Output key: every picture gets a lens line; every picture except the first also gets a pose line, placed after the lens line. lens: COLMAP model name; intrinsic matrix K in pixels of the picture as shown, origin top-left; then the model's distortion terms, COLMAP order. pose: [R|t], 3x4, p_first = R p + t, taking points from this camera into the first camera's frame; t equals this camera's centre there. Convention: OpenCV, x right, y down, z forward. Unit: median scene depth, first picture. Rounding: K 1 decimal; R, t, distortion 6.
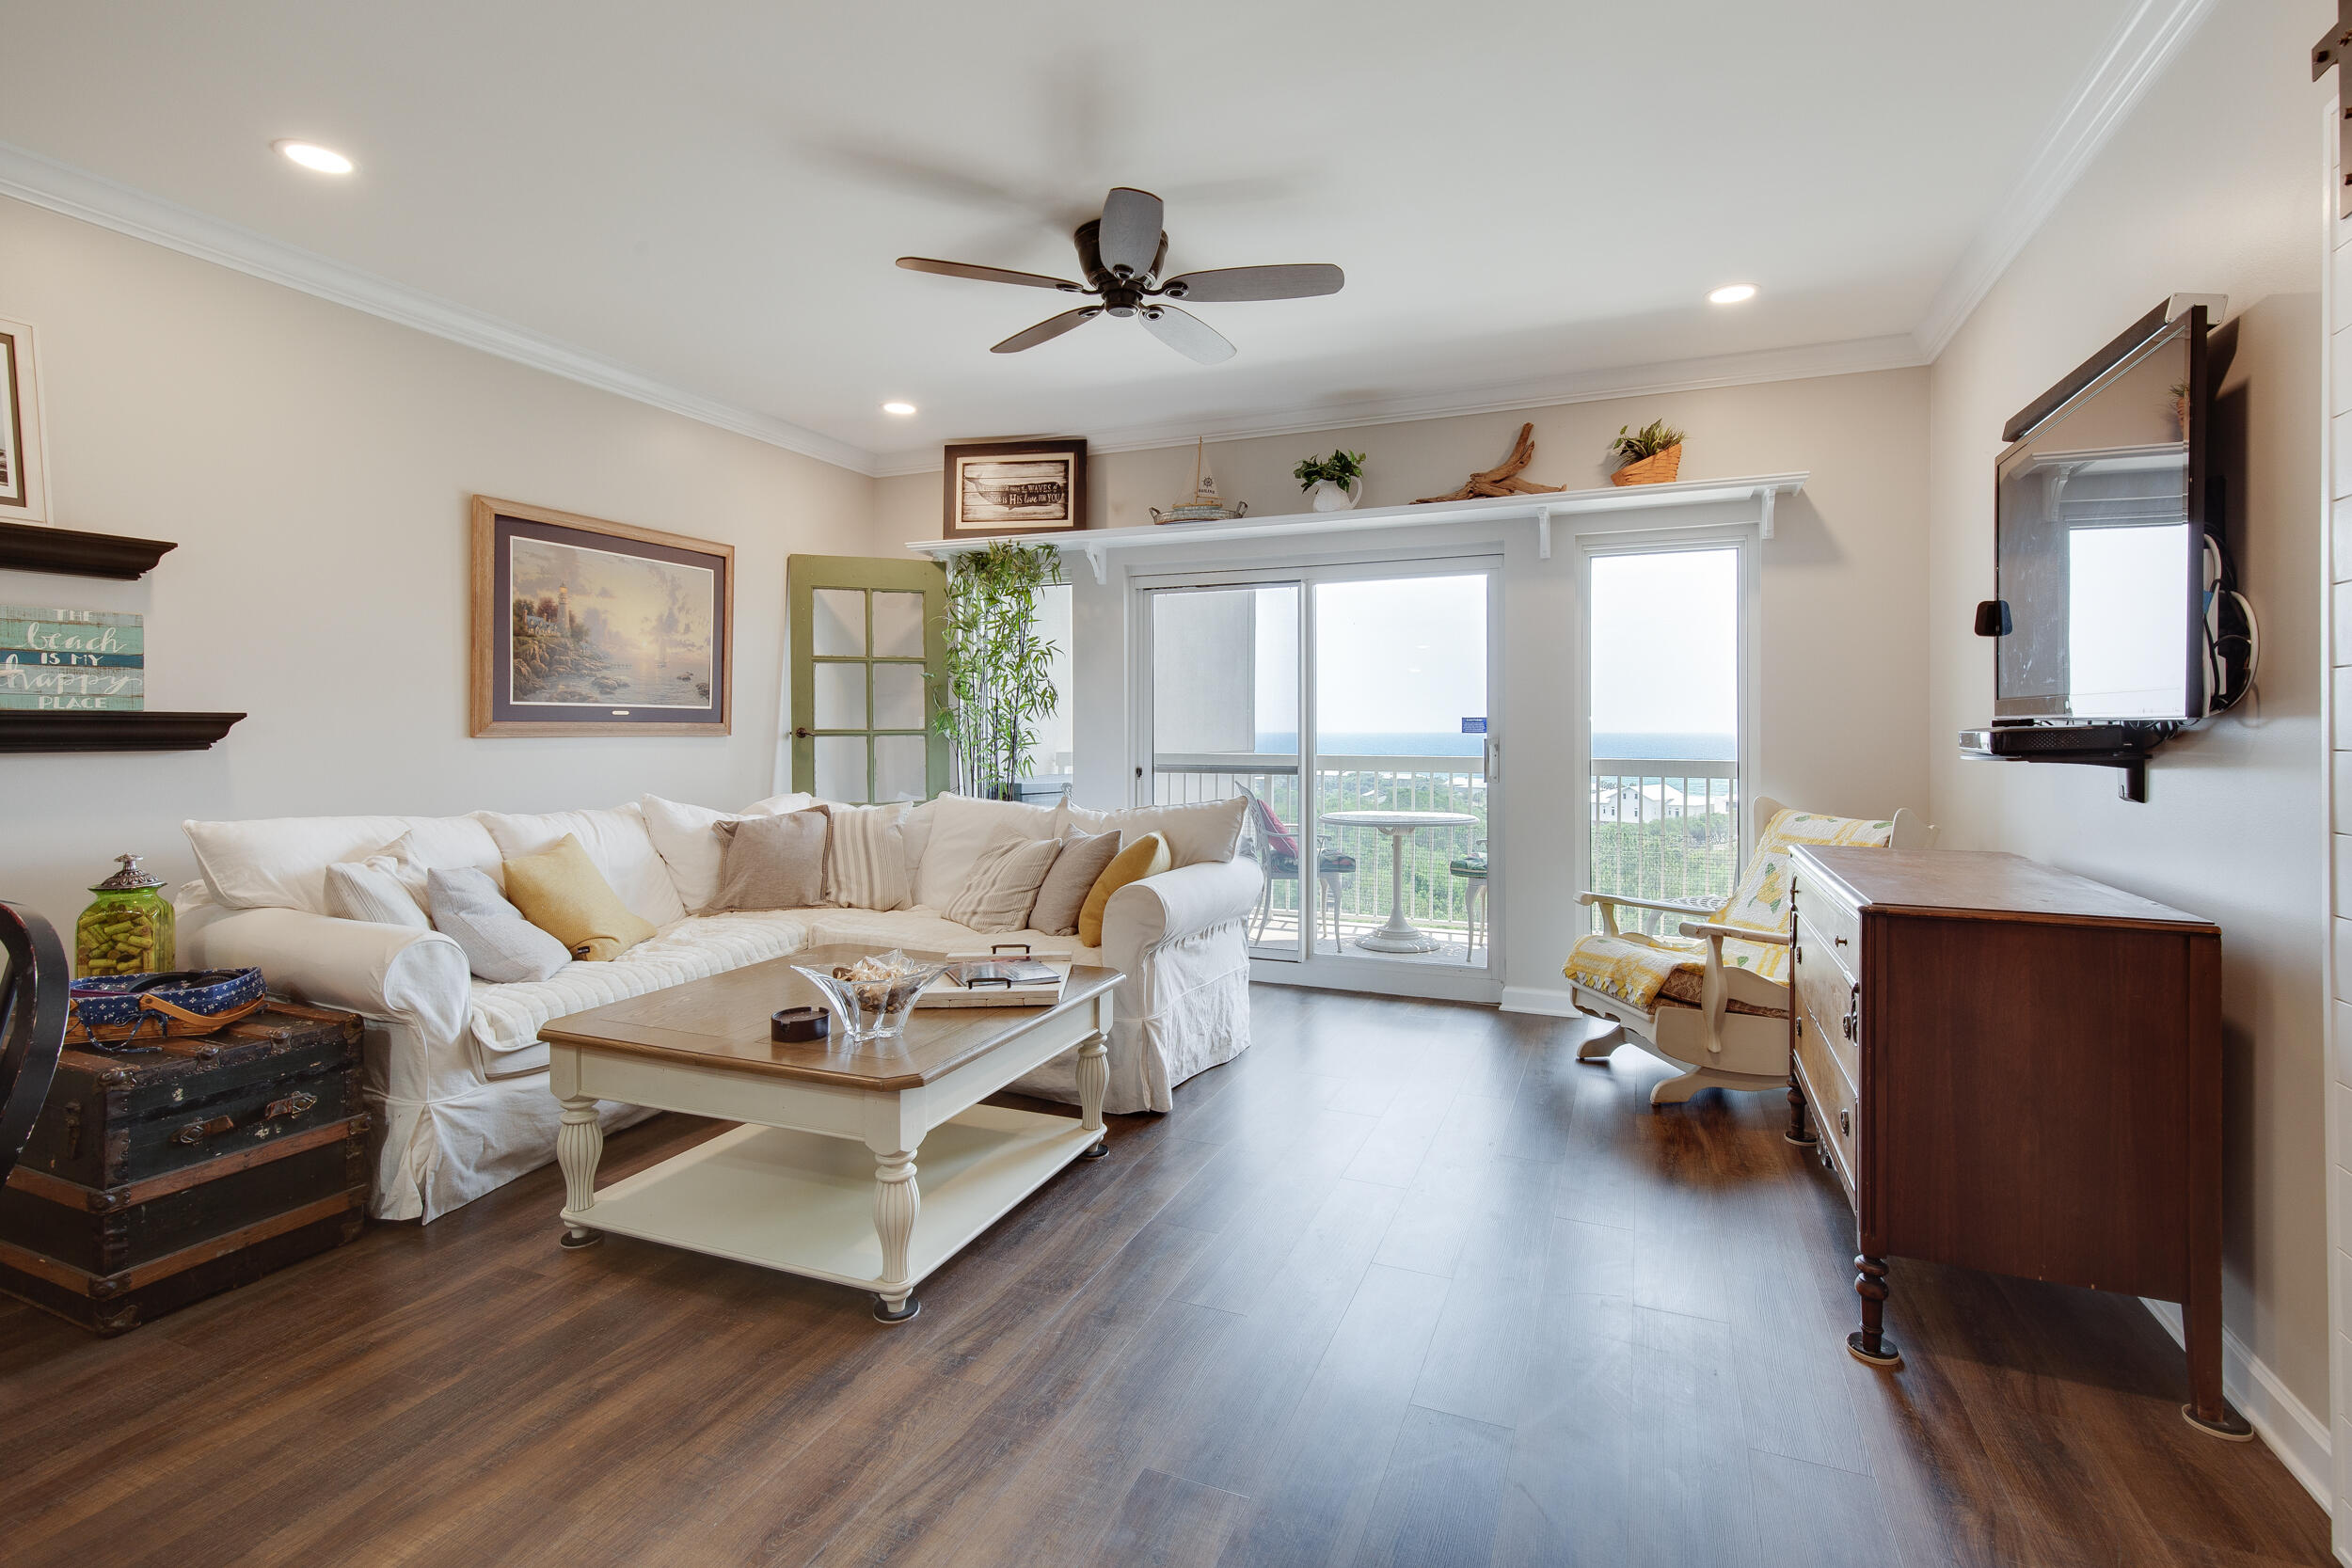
lens RADIAL K [[1084.6, 0, 1185.7], [0, 1084.6, 729.2], [0, 0, 1]] dist [0.004639, -0.001988]
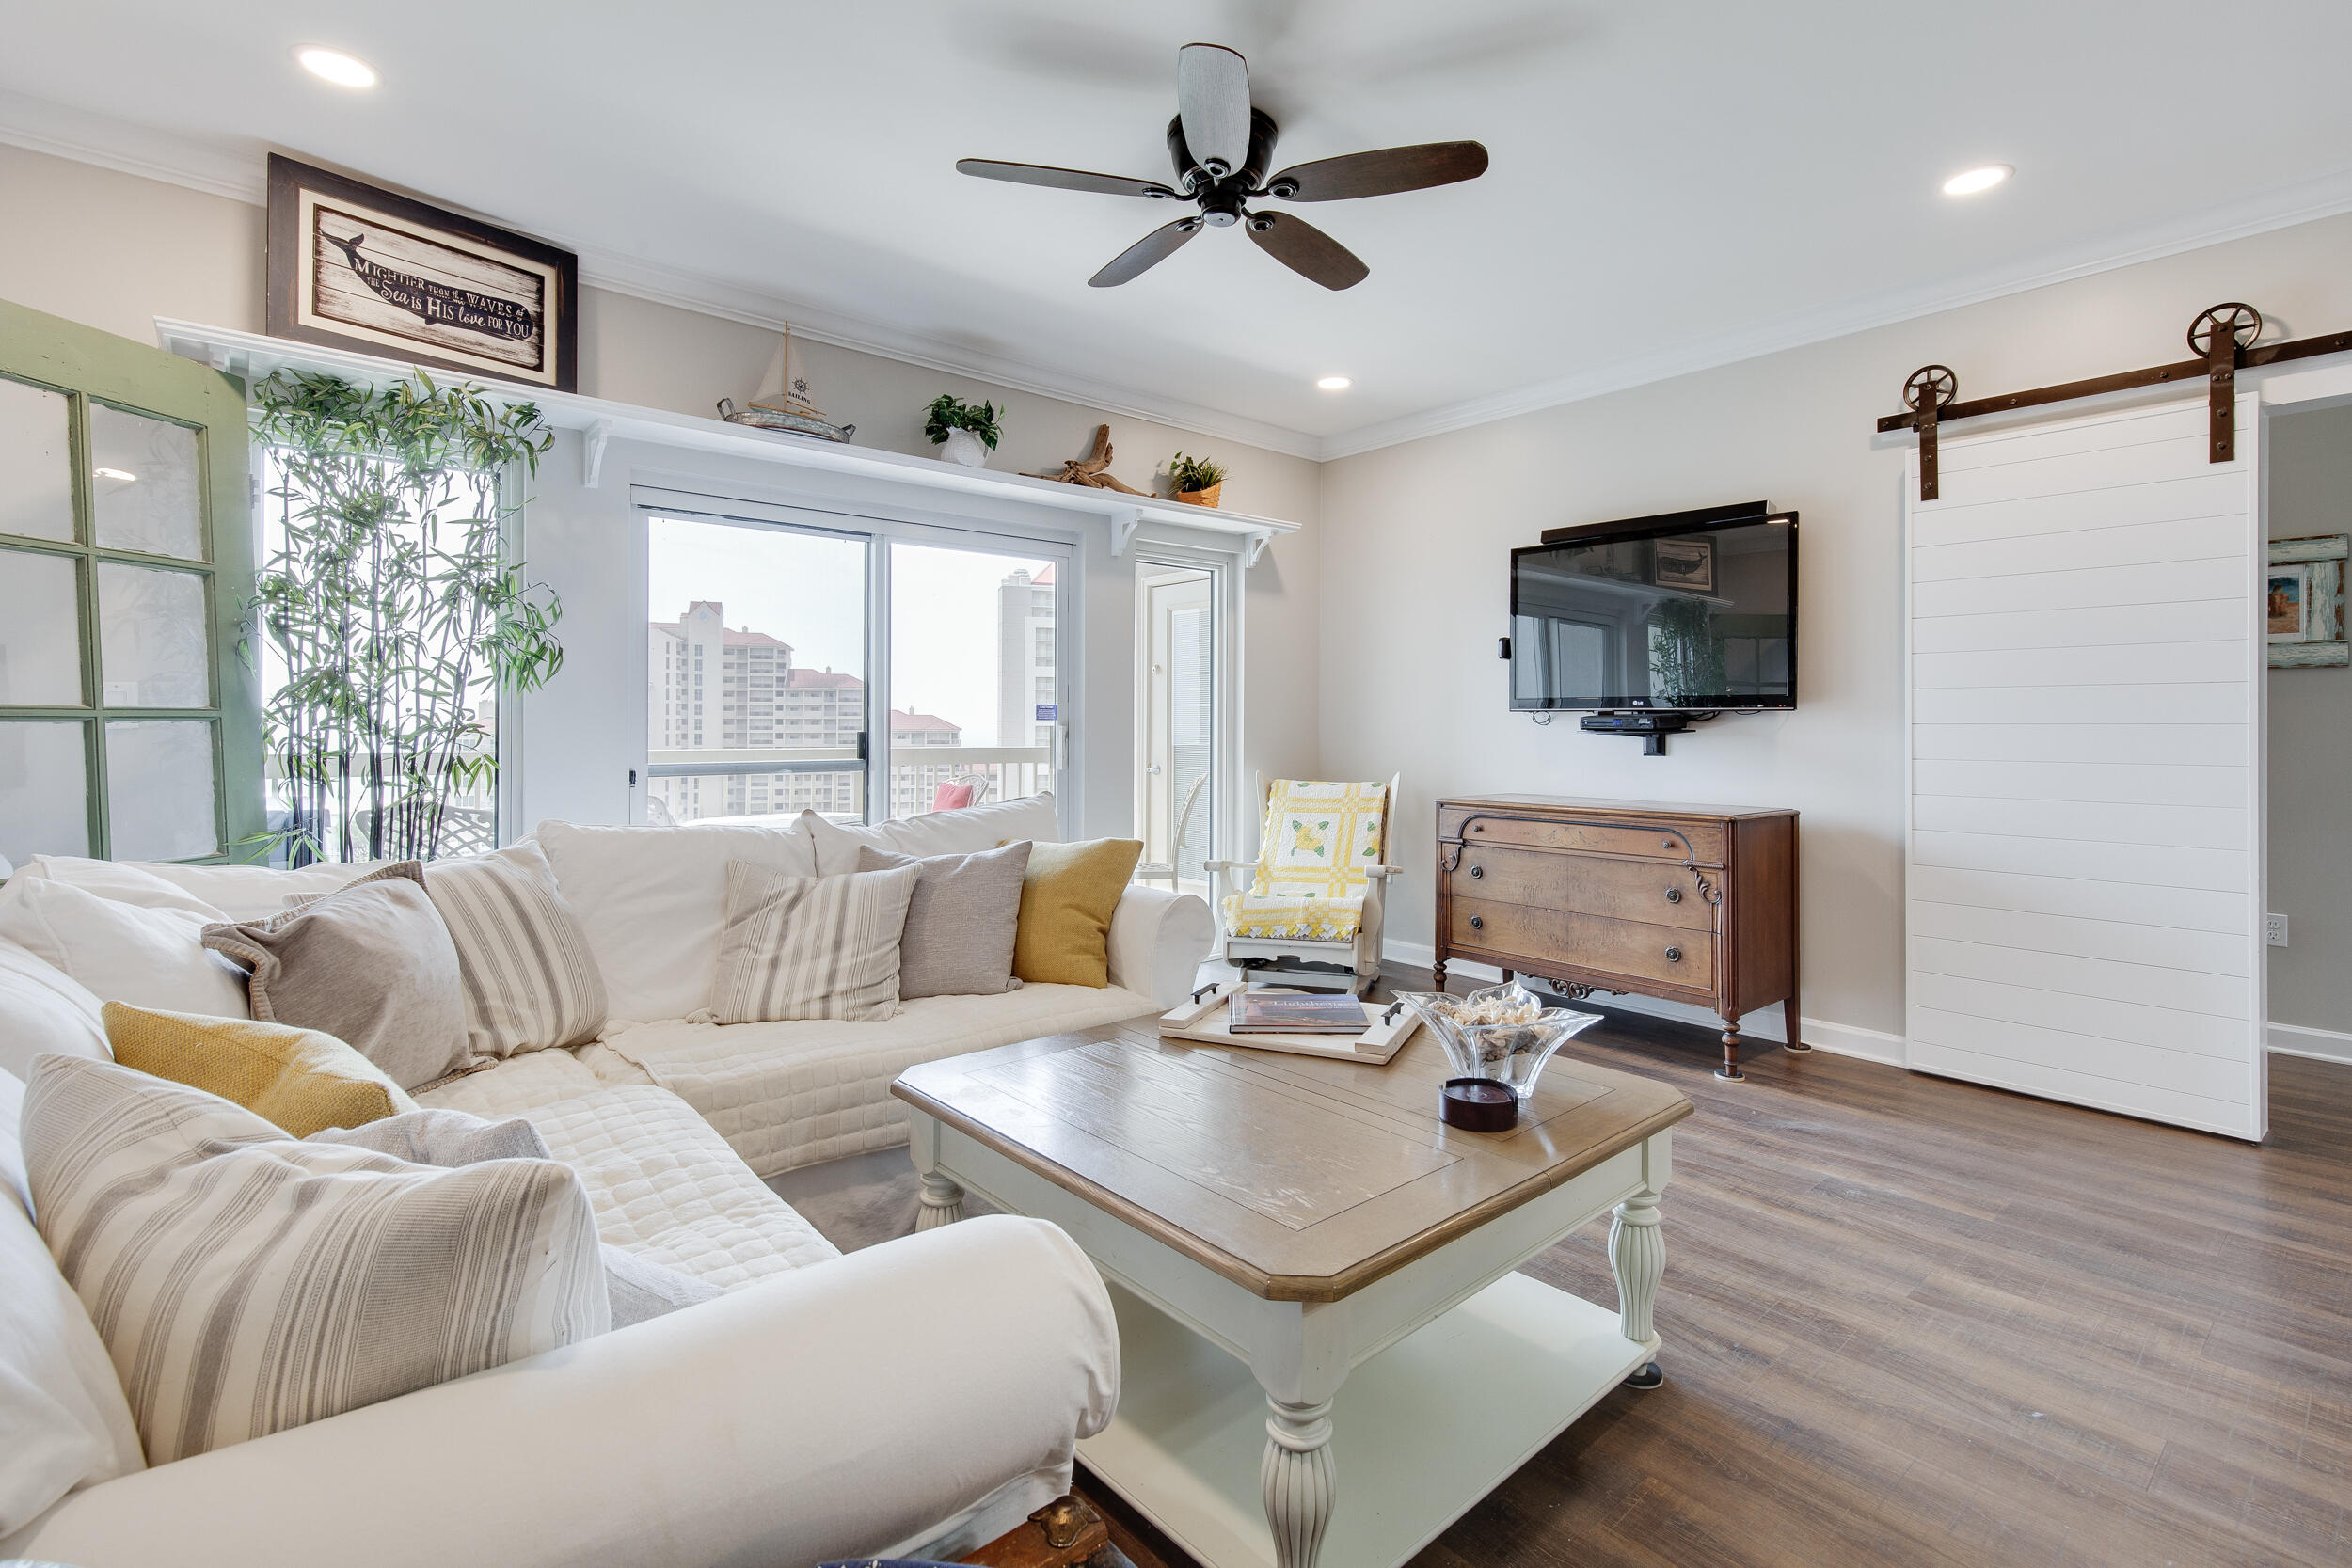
lens RADIAL K [[1084.6, 0, 1204.7], [0, 1084.6, 725.2], [0, 0, 1]] dist [0.004639, -0.001988]
pose [[0.438117, 0.000784, 0.898918, -0.546422], [-0.002849, 0.999996, 0.000516, 0.007331], [-0.898913, -0.002787, 0.438117, 0.423607]]
